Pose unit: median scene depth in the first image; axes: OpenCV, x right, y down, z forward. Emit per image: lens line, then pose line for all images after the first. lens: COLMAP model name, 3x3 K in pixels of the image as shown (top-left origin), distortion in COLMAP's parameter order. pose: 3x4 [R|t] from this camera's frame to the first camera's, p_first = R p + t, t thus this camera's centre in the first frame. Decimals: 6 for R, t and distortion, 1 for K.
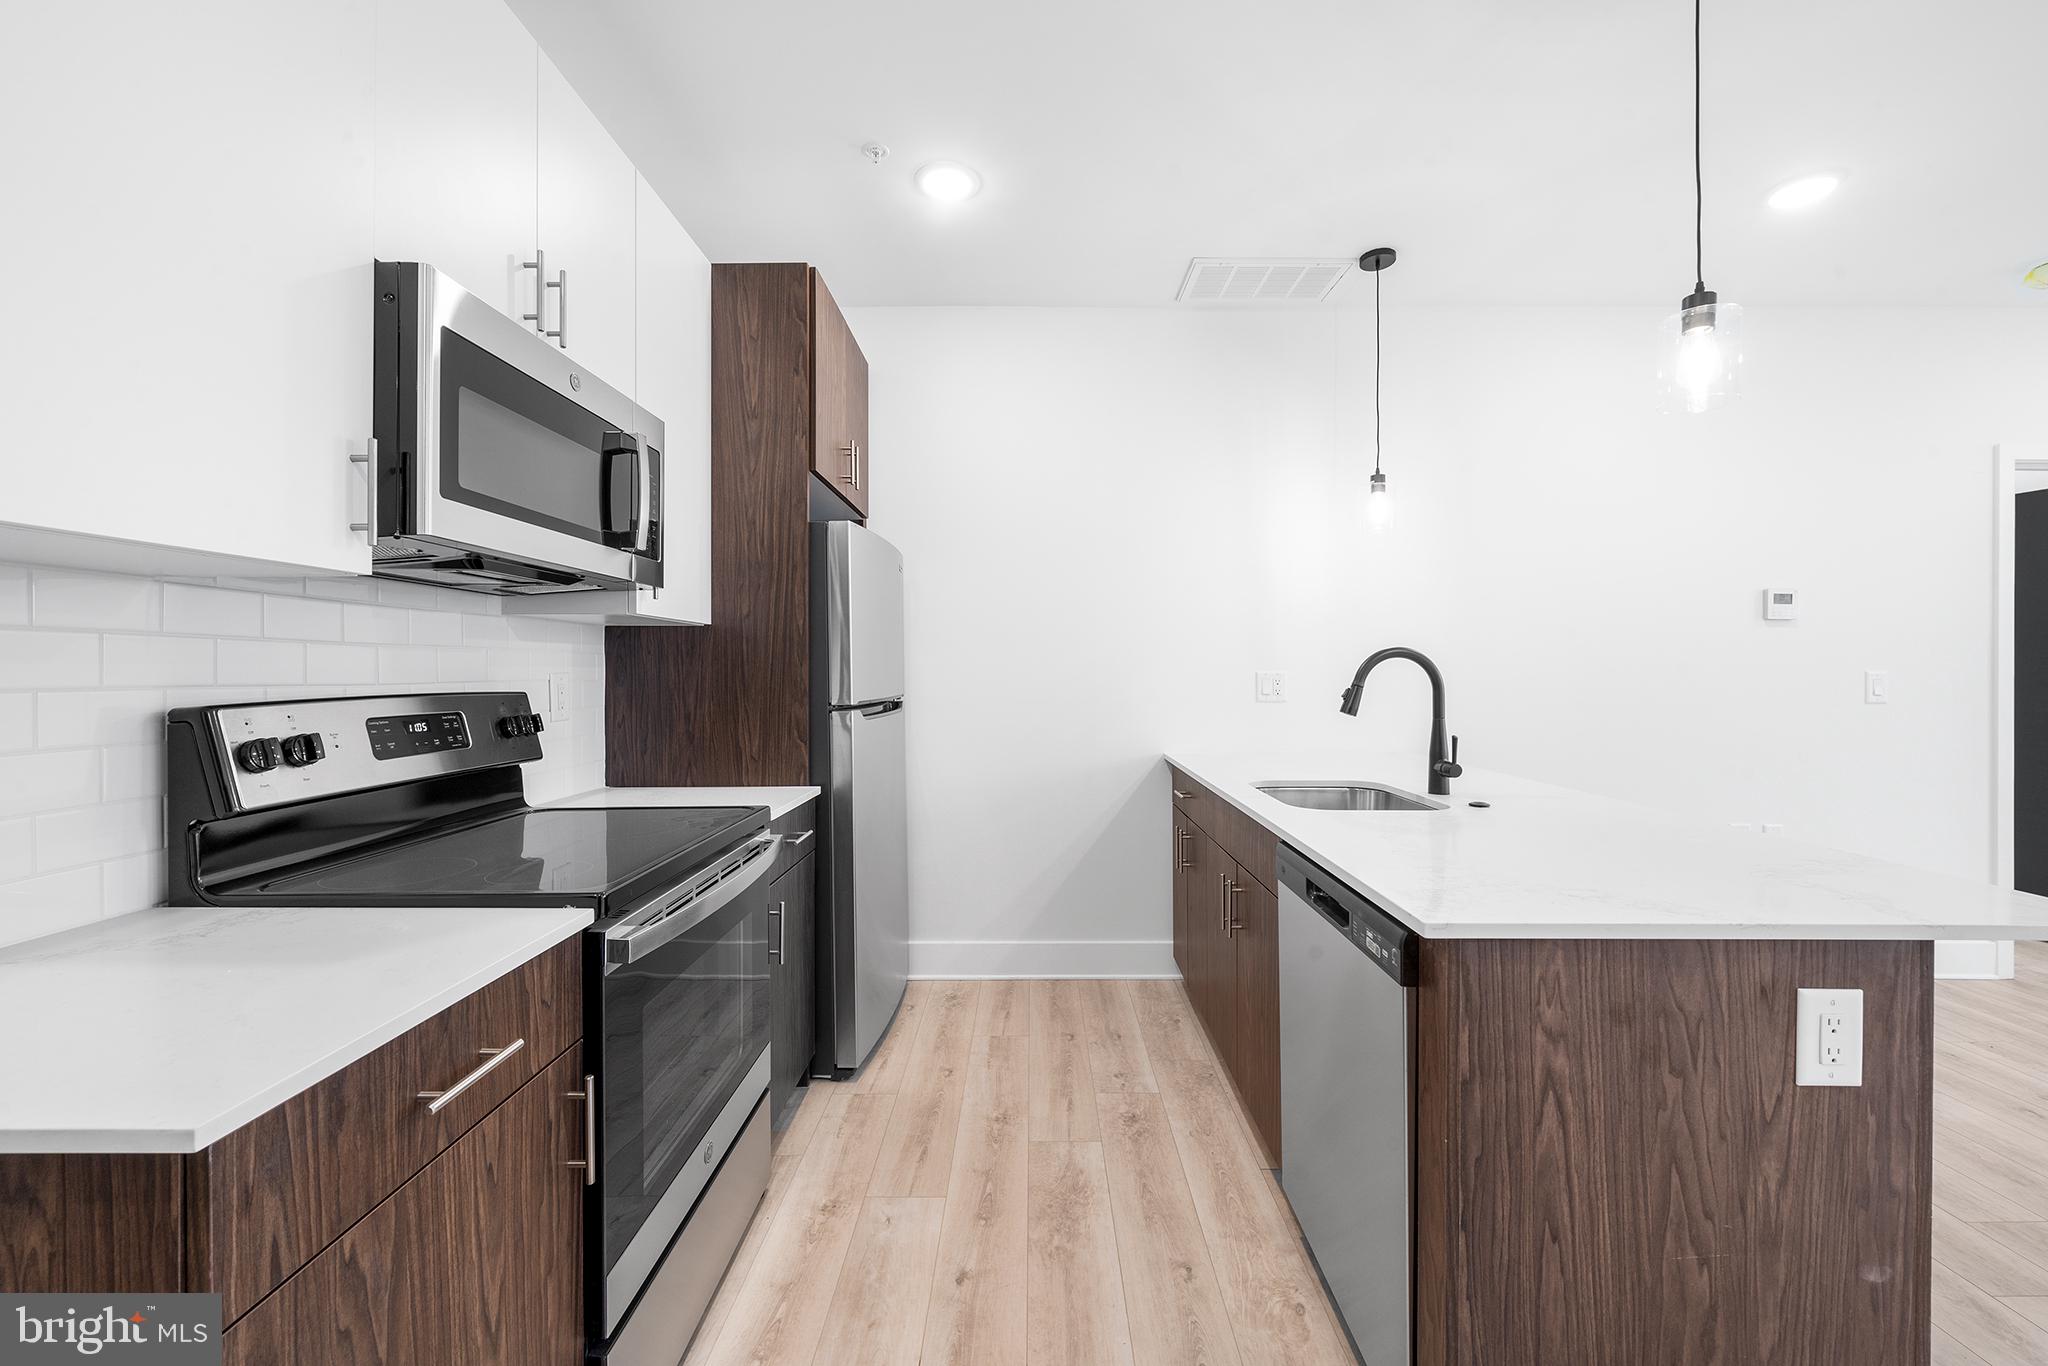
lens RADIAL K [[807.9, 0, 1026.4], [0, 807.9, 673.8], [0, 0, 1]] dist [-0.002336, 0.000111]
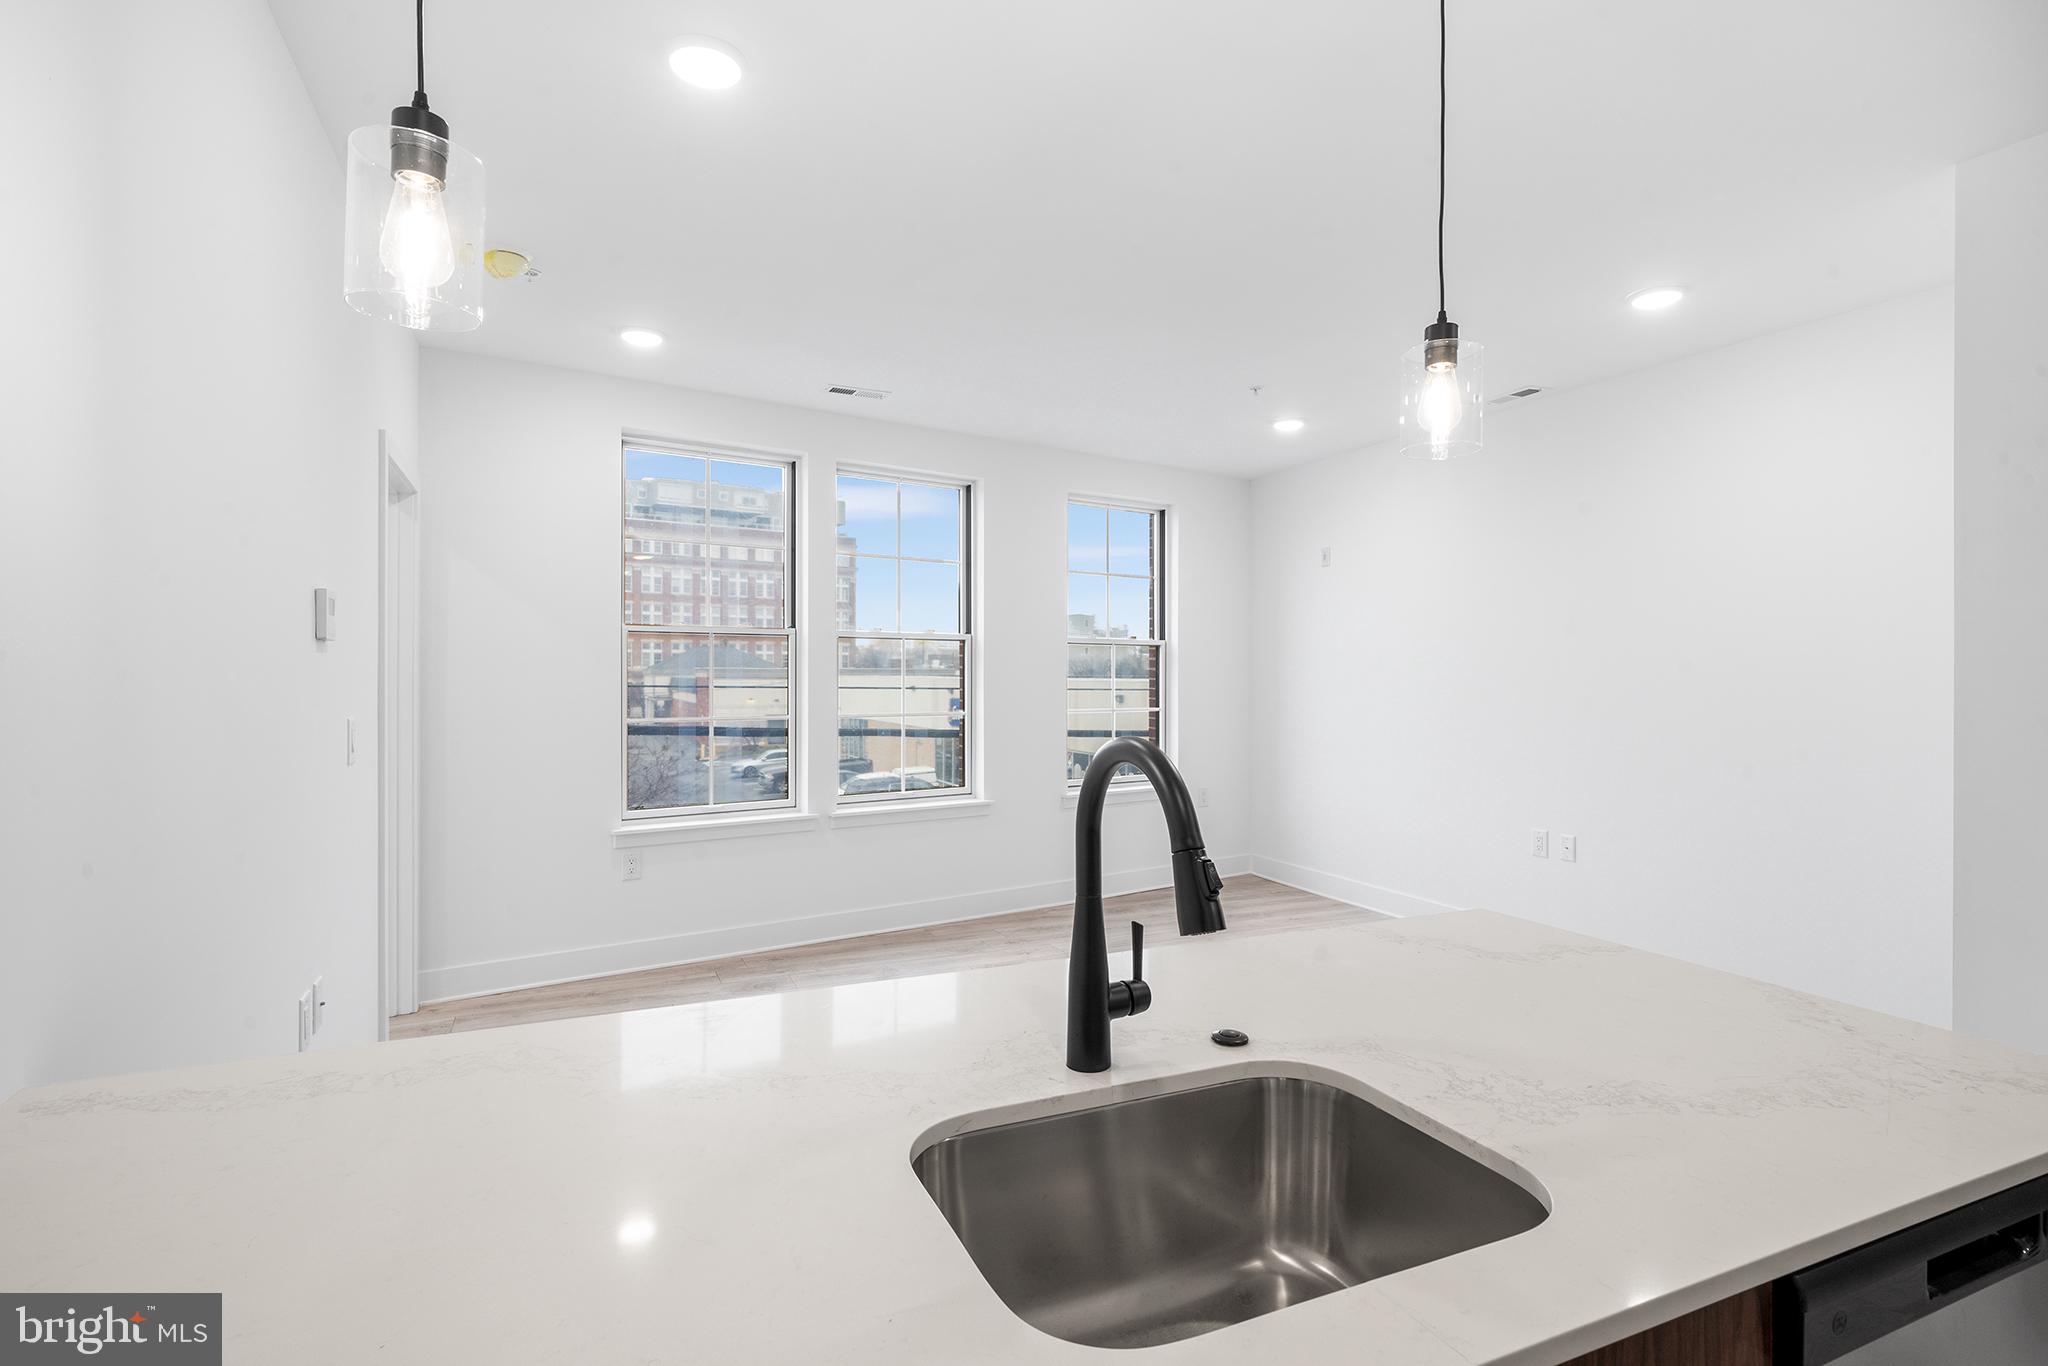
lens RADIAL K [[1013.0, 0, 1025.4], [0, 1013.0, 672.0], [0, 0, 1]] dist [0.002848, 0.000171]
pose [[-0.420281, -0.002446, 0.907391, 0.049796], [0.000253, 0.999996, 0.002813, -0.137435], [-0.907394, 0.001411, -0.420279, 2.494164]]
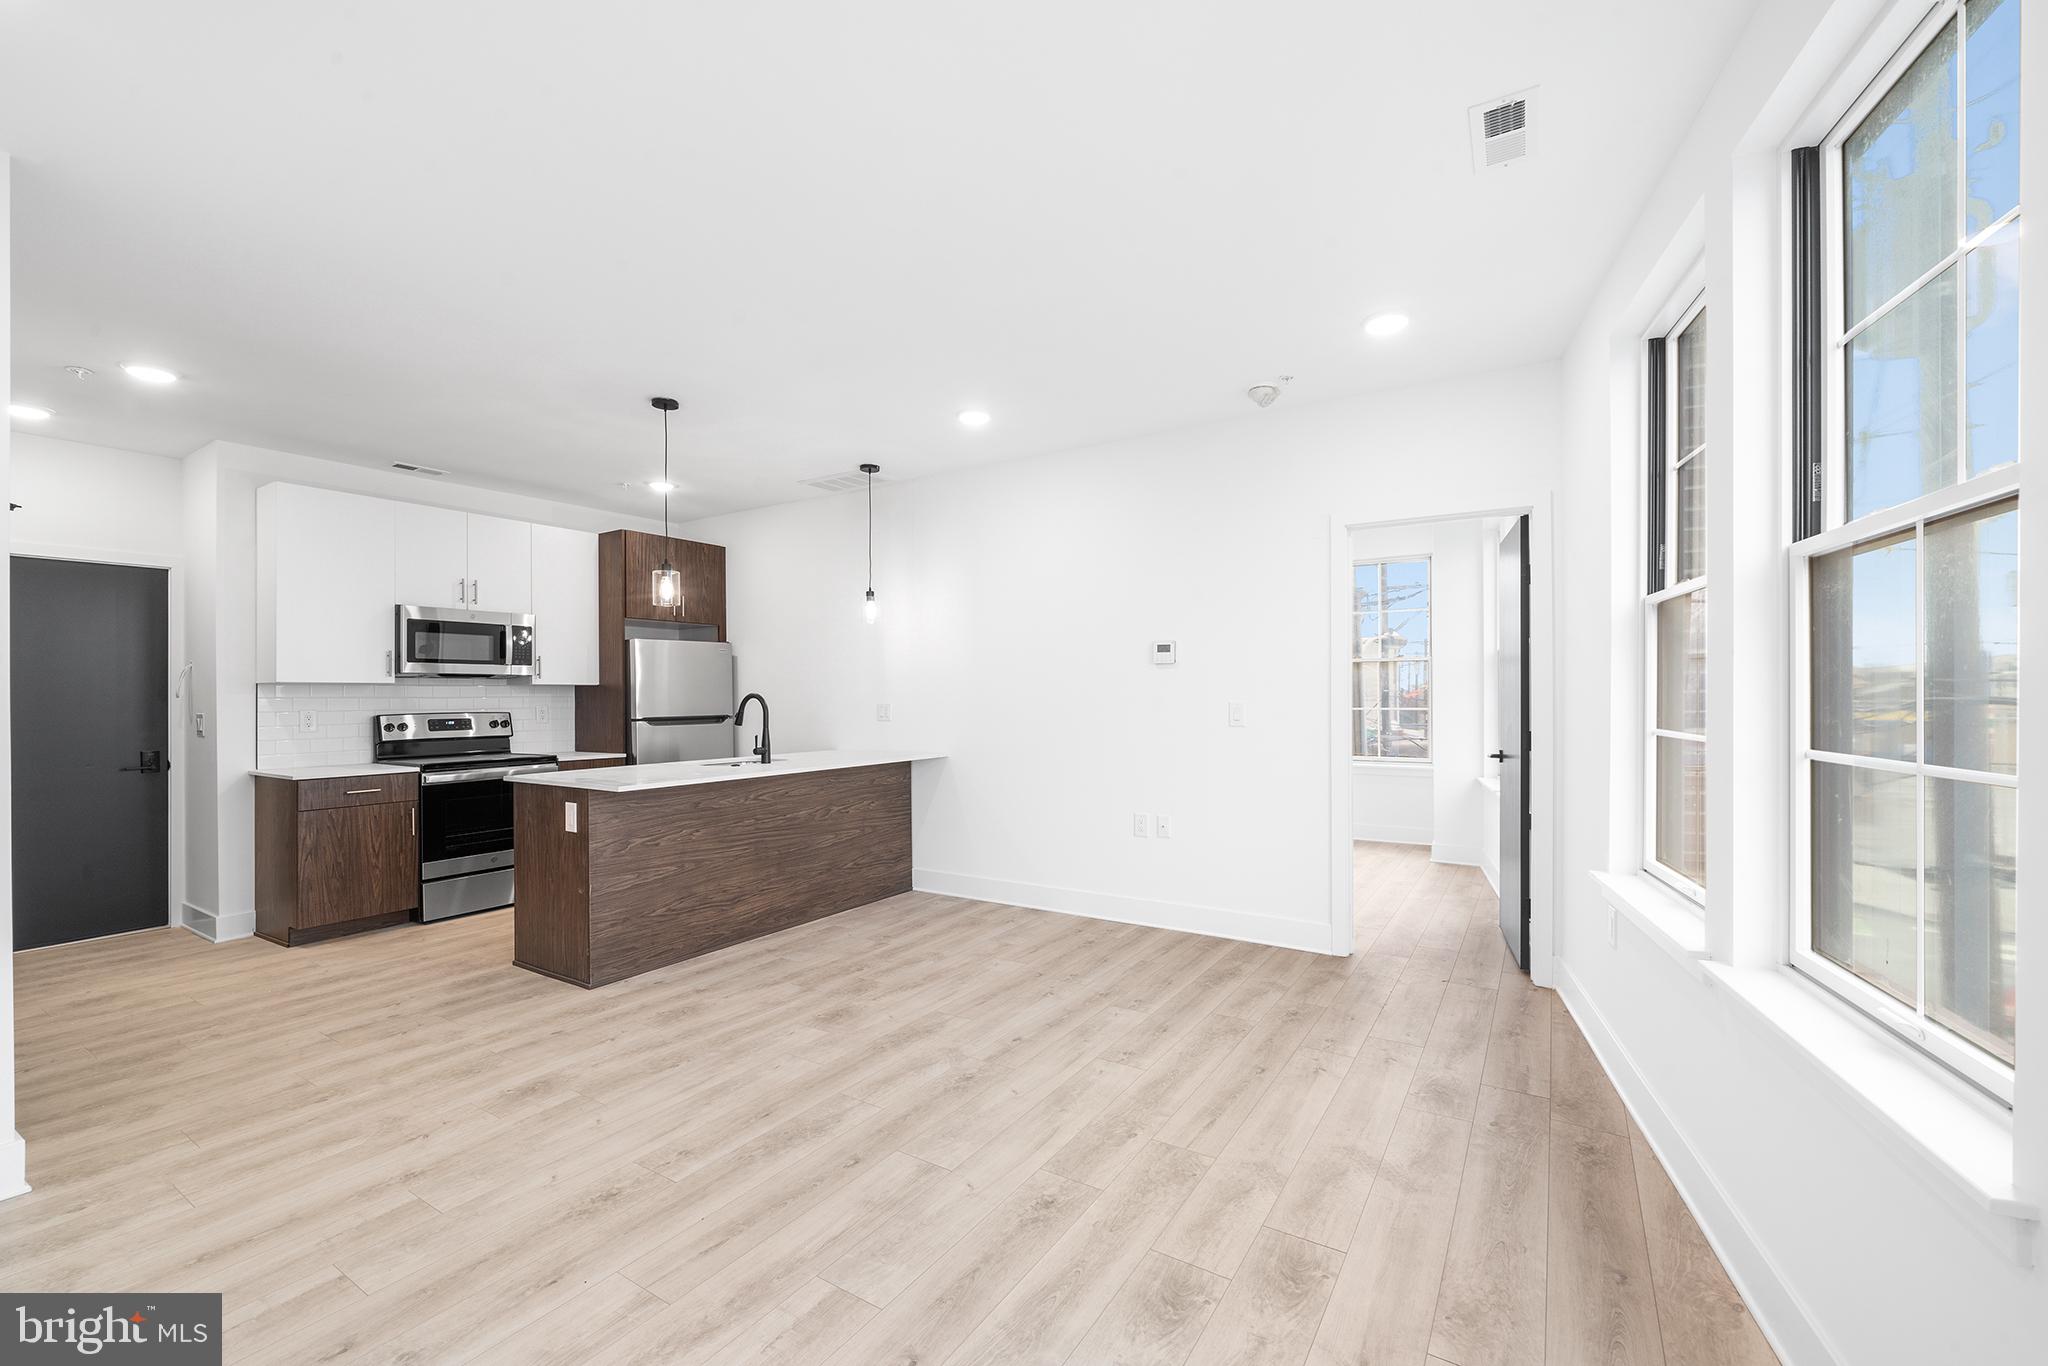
lens RADIAL K [[834.2, 0, 1027.8], [0, 834.2, 693.5], [0, 0, 1]] dist [0.000162, -0.000539]
pose [[0.844796, -0.007907, -0.535029, 4.415418], [0.004576, 0.999961, -0.007552, -0.024090], [0.535068, 0.003932, 0.844800, -0.897071]]
